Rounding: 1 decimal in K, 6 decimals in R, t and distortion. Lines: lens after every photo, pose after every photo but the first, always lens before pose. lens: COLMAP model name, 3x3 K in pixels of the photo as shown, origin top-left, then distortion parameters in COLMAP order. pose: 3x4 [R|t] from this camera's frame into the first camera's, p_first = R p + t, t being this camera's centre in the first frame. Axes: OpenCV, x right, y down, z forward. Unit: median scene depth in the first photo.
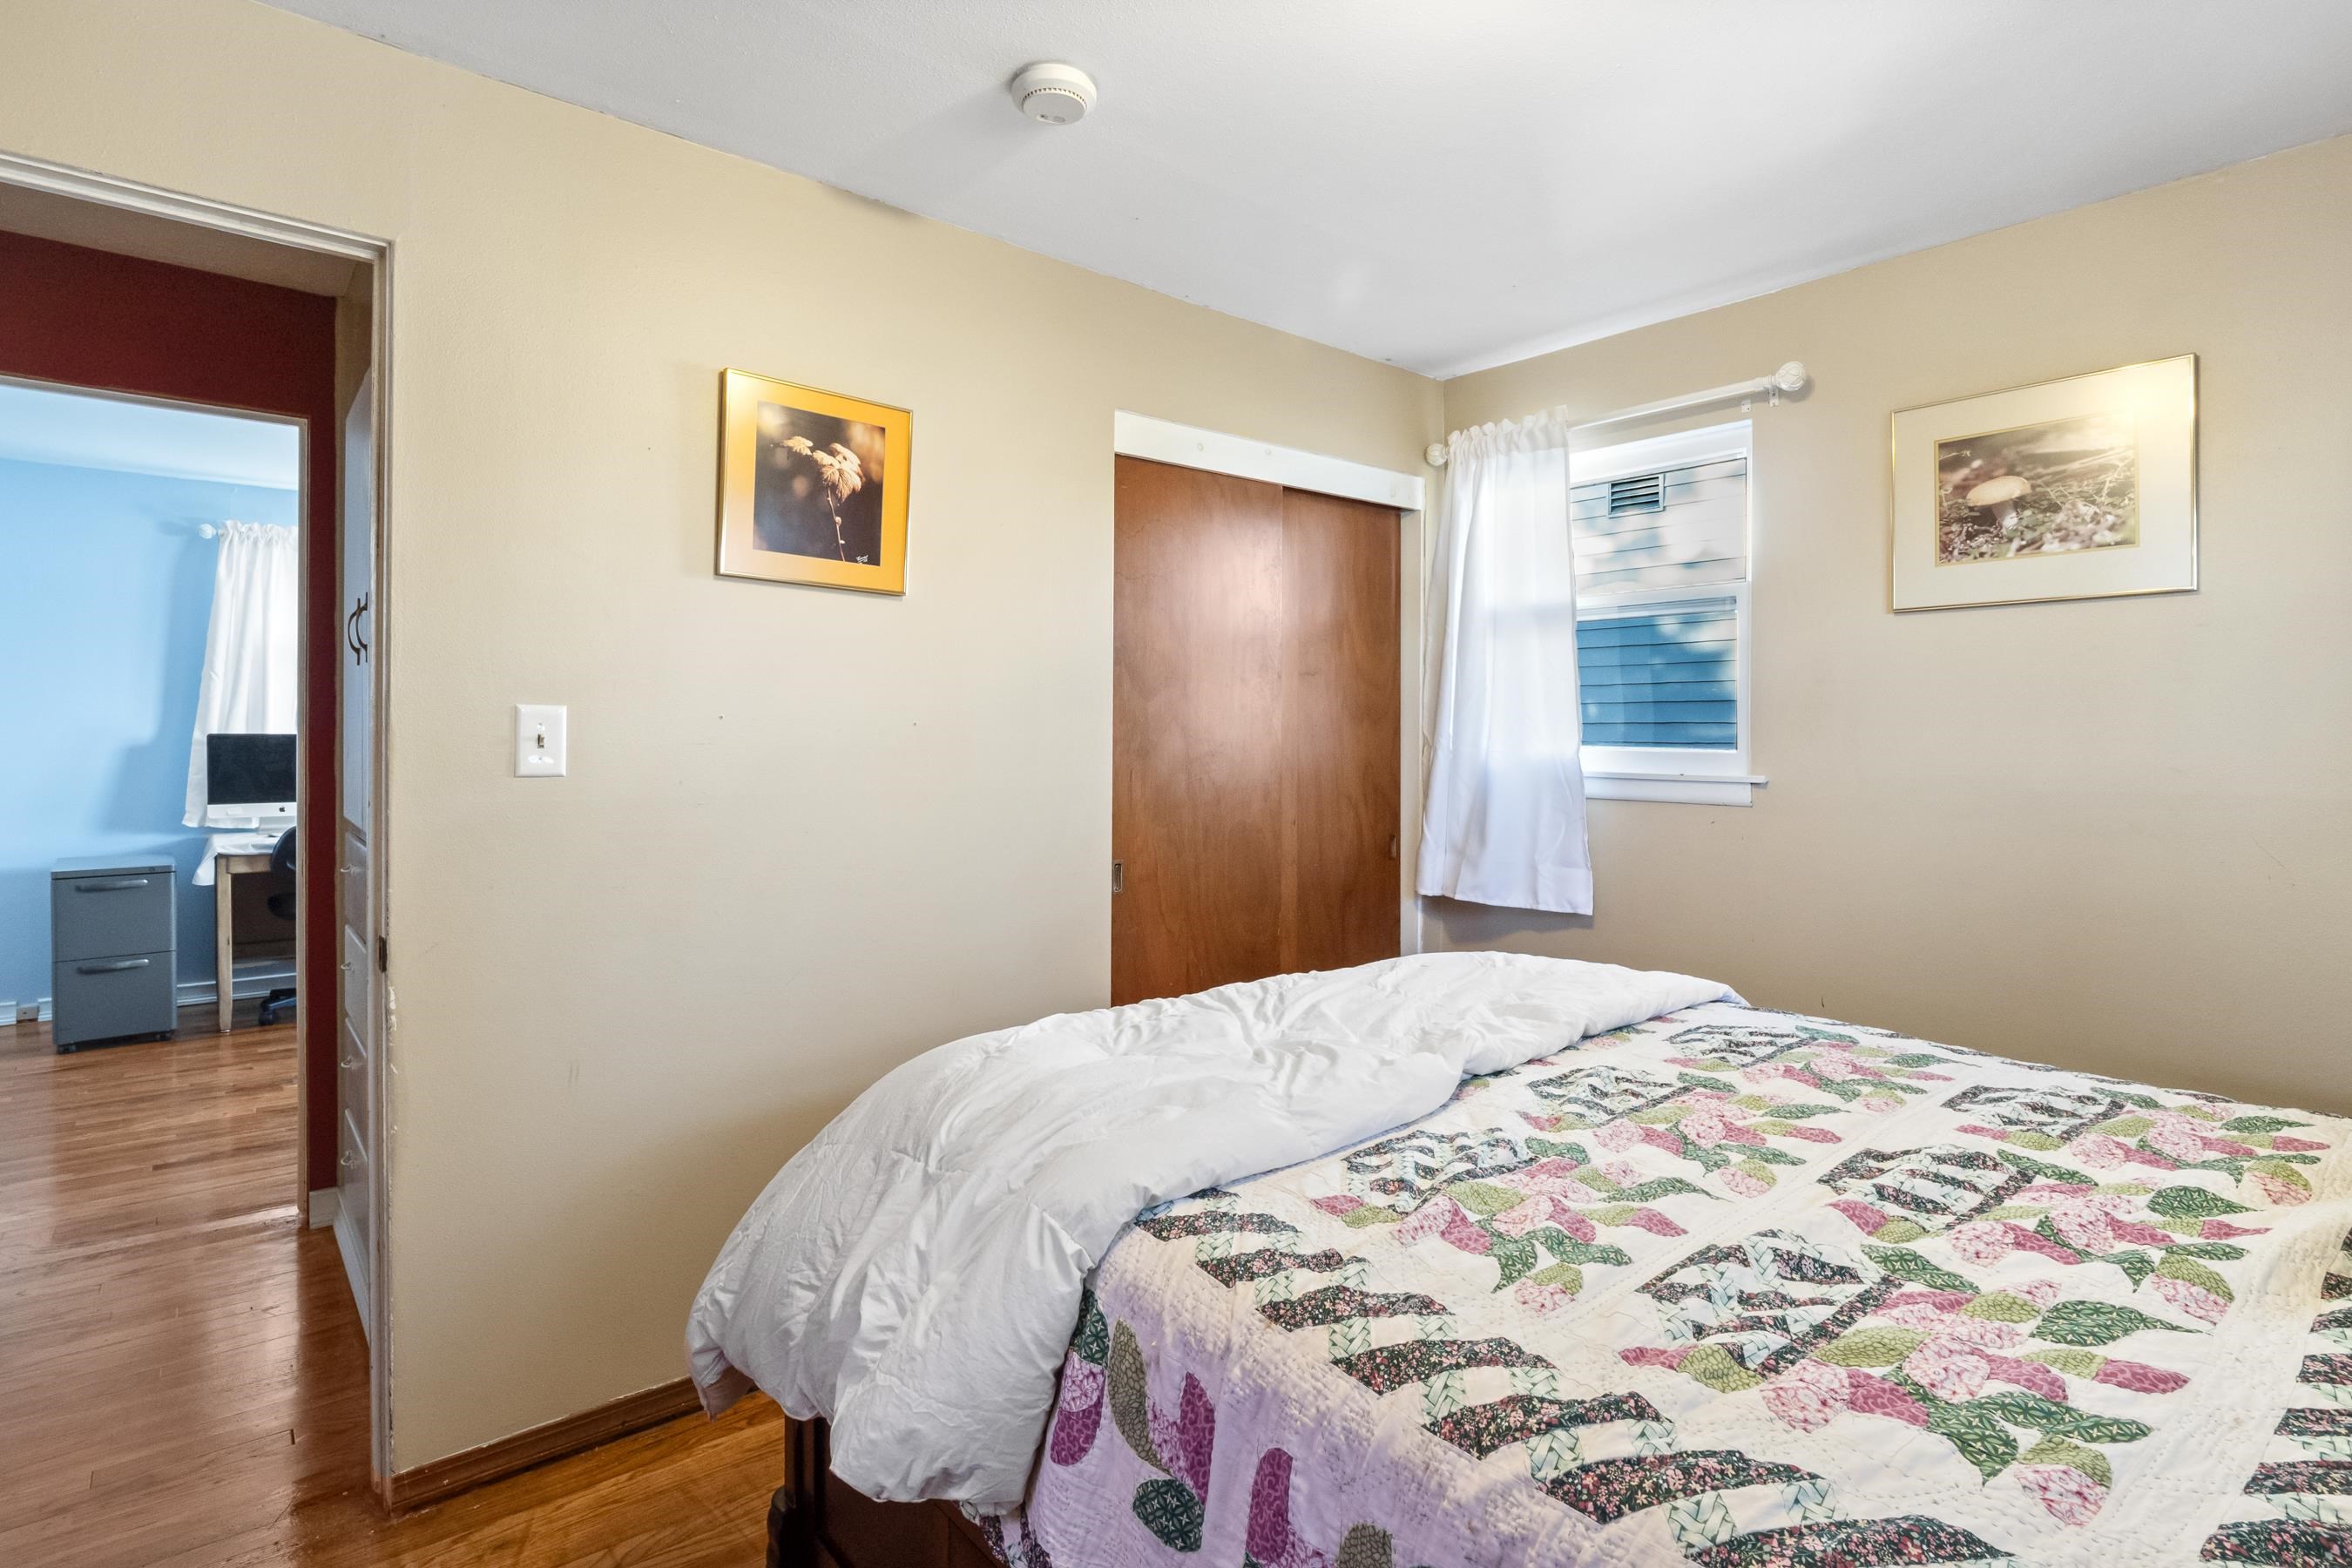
lens RADIAL K [[1156.7, 0, 1161.6], [0, 1156.7, 746.1], [0, 0, 1]] dist [0.002161, -0.011966]
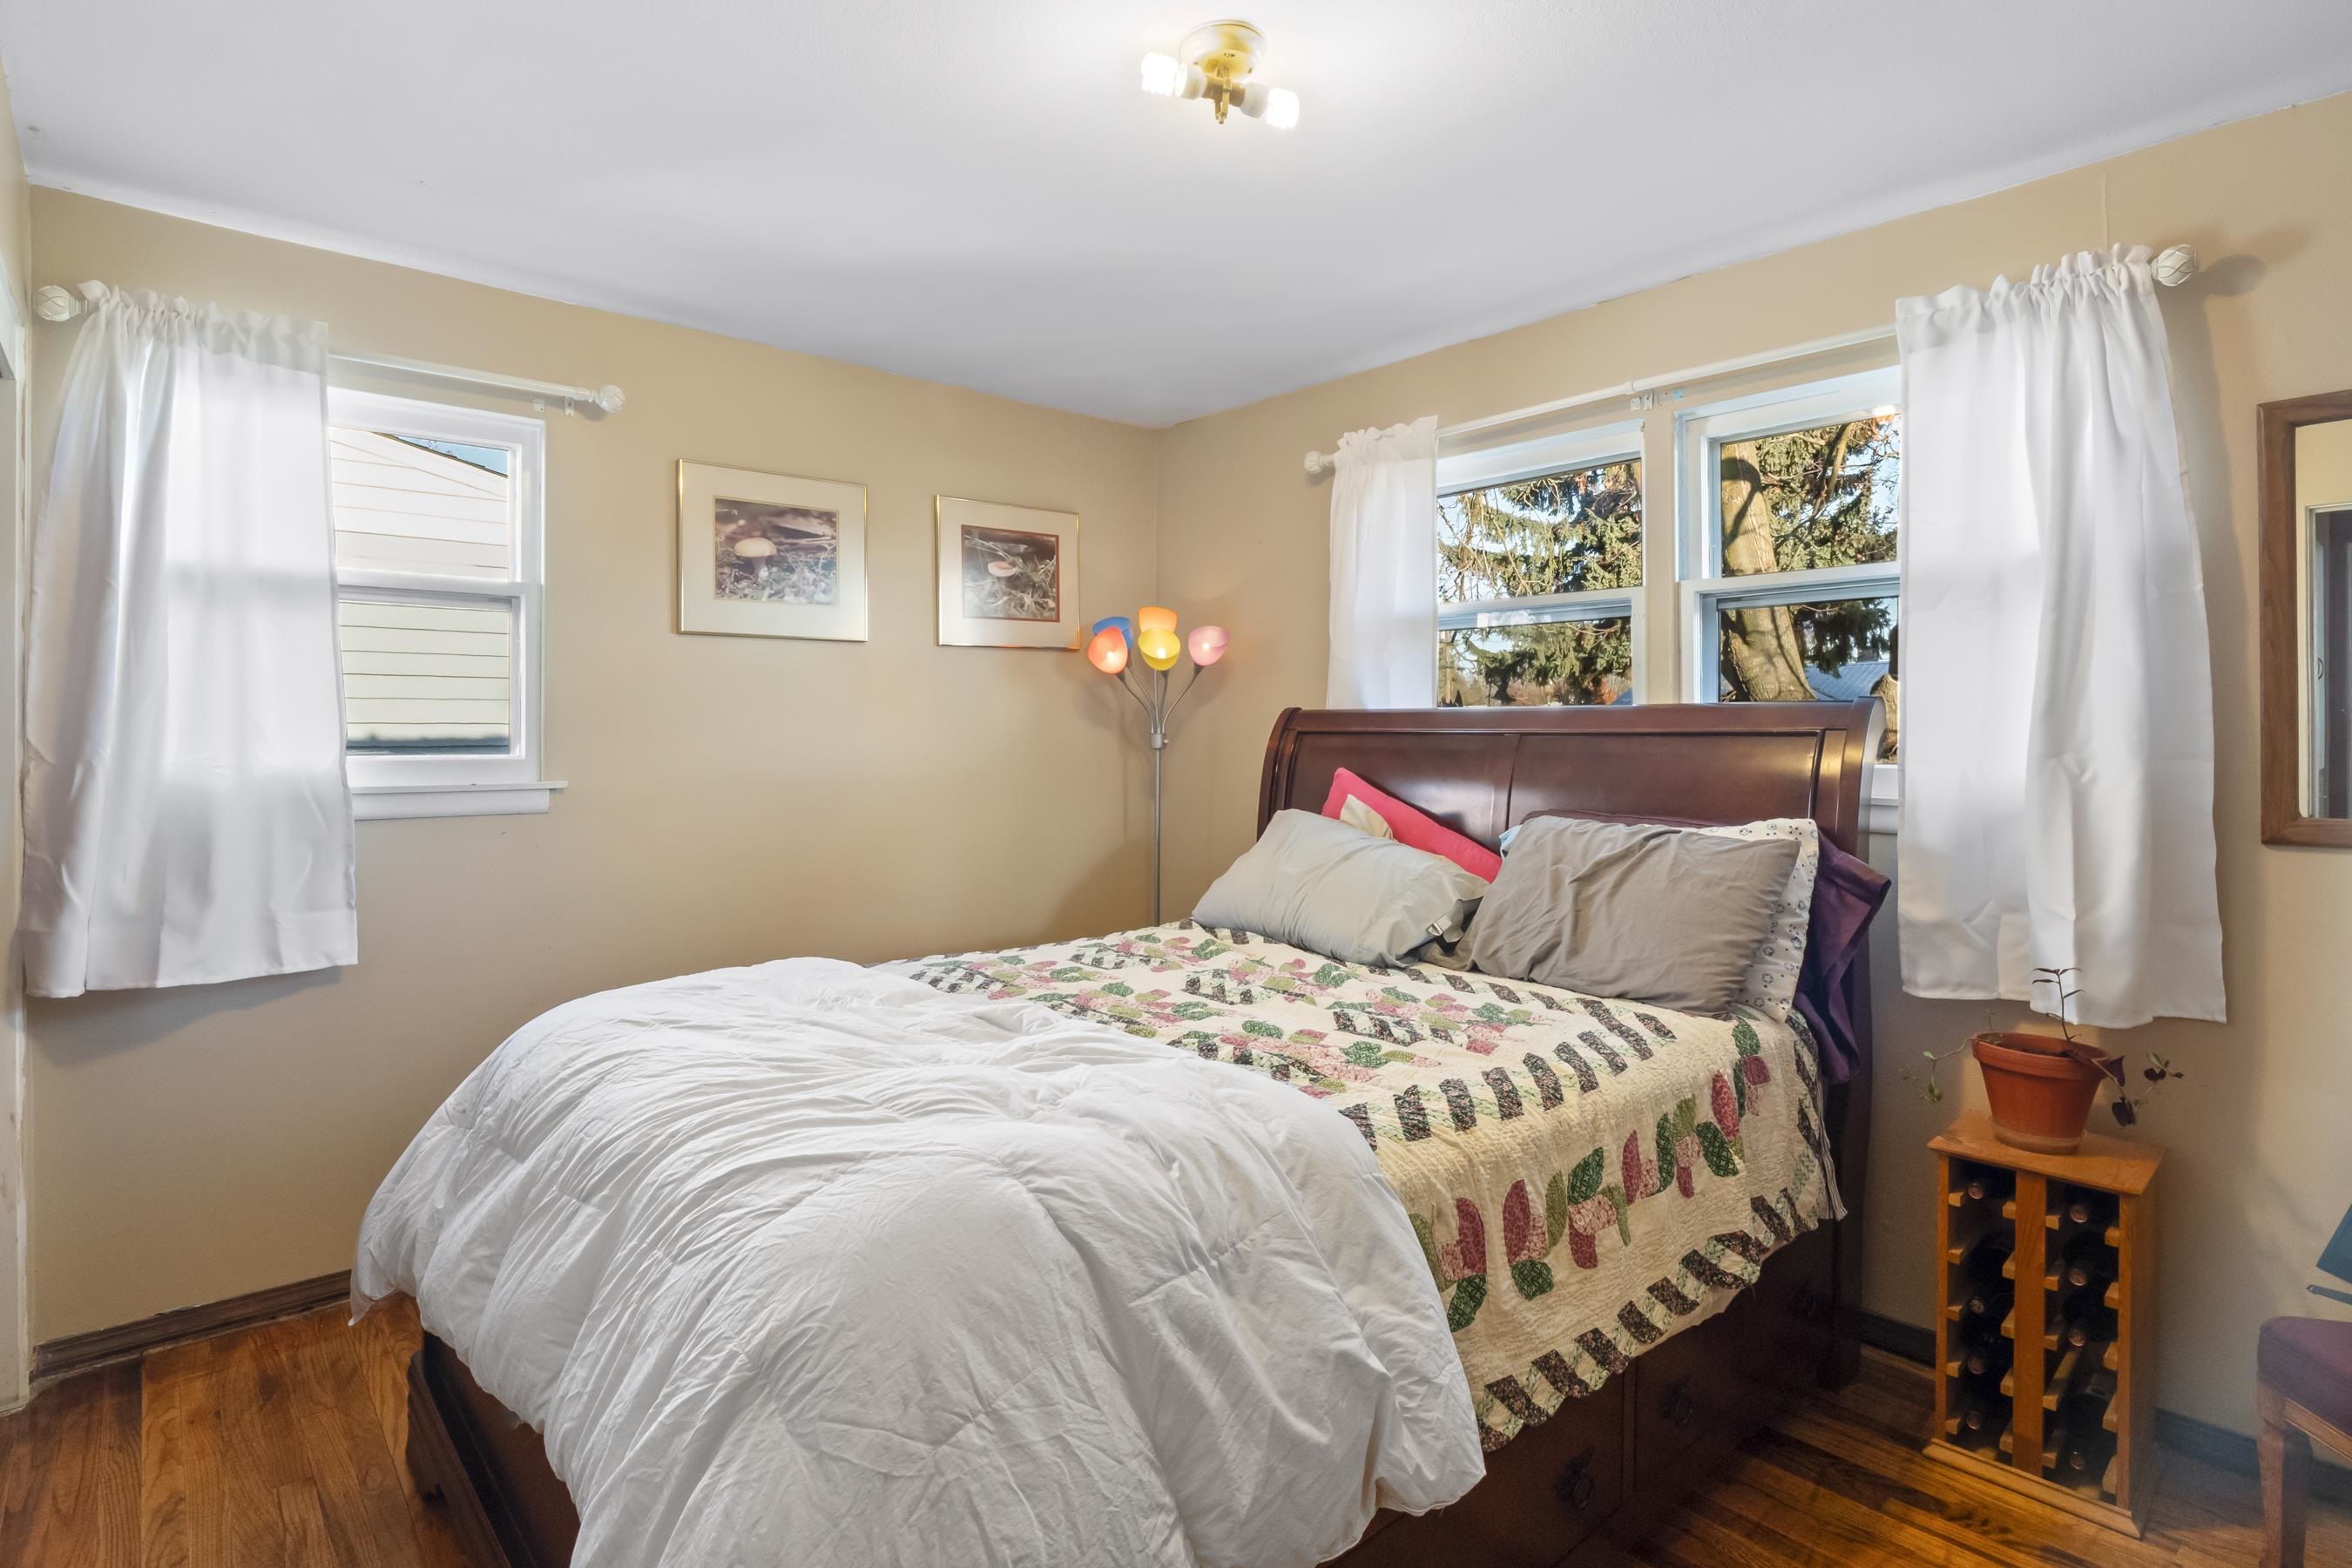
lens RADIAL K [[1156.7, 0, 1161.6], [0, 1156.7, 746.1], [0, 0, 1]] dist [0.002161, -0.011966]
pose [[-0.015038, -0.014672, 0.999779, -0.551392], [0.013479, 0.999799, 0.014875, -0.013723], [-0.999796, 0.013700, -0.014838, 0.553124]]
